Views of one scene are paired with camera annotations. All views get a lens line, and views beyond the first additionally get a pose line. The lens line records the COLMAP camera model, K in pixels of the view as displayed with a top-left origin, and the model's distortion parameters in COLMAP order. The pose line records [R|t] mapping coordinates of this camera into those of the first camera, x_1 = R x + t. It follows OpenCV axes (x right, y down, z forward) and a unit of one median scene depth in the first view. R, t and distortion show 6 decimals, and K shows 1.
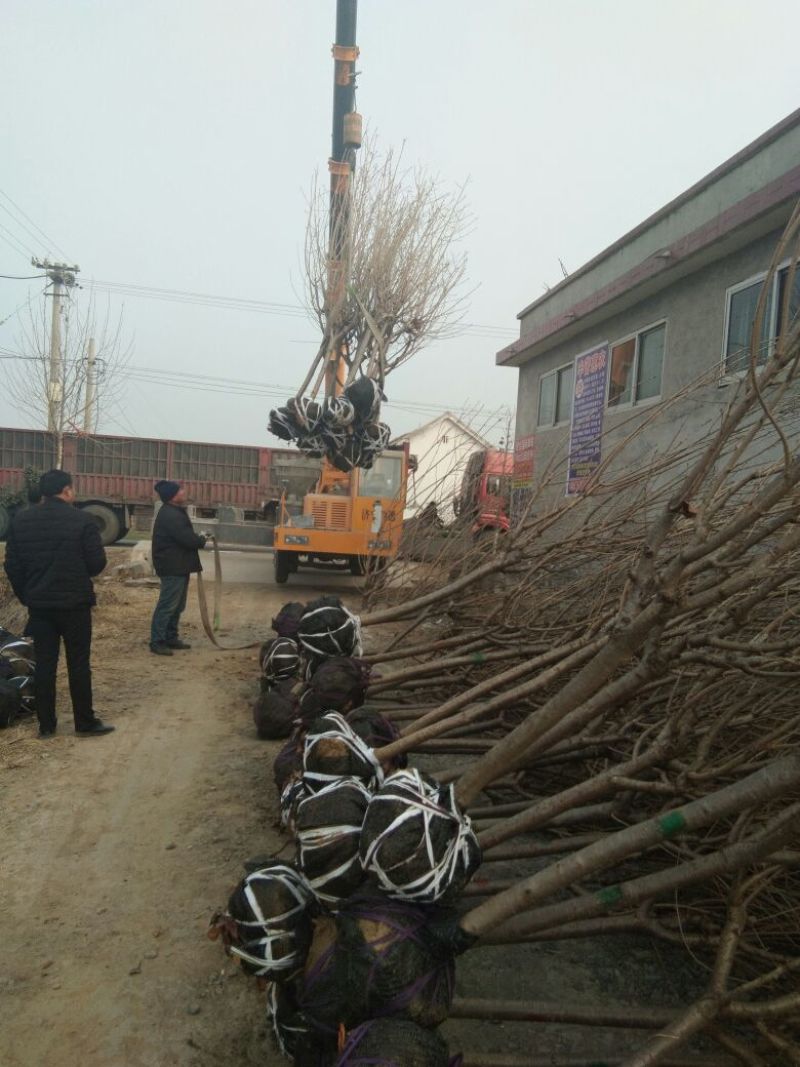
lens RADIAL K [[851.0, 0, 401.7], [0, 851.0, 533.9], [0, 0, 1]] dist [0.071909, -0.029932]
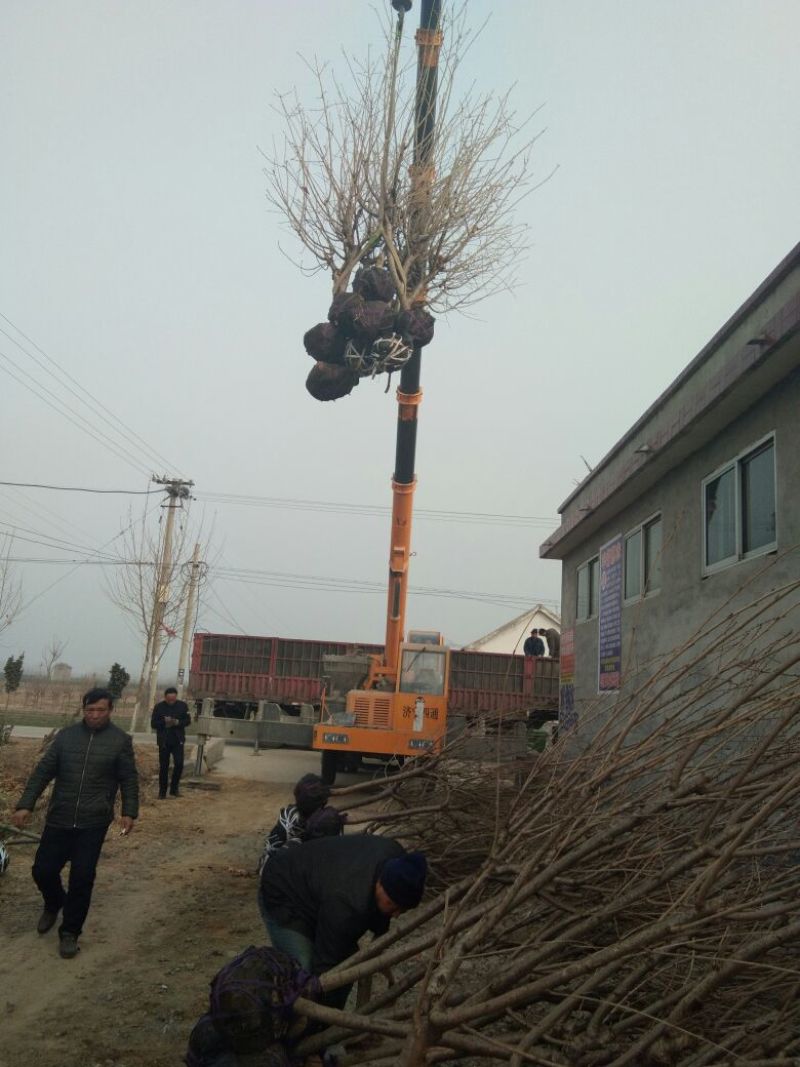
lens RADIAL K [[851.0, 0, 395.6], [0, 851.0, 530.3], [0, 0, 1]] dist [0.071909, -0.029932]
pose [[0.988770, -0.029590, -0.146487, 0.127098], [-0.004672, 0.973603, -0.228201, -0.002473], [0.149373, 0.226323, 0.962531, 0.015141]]
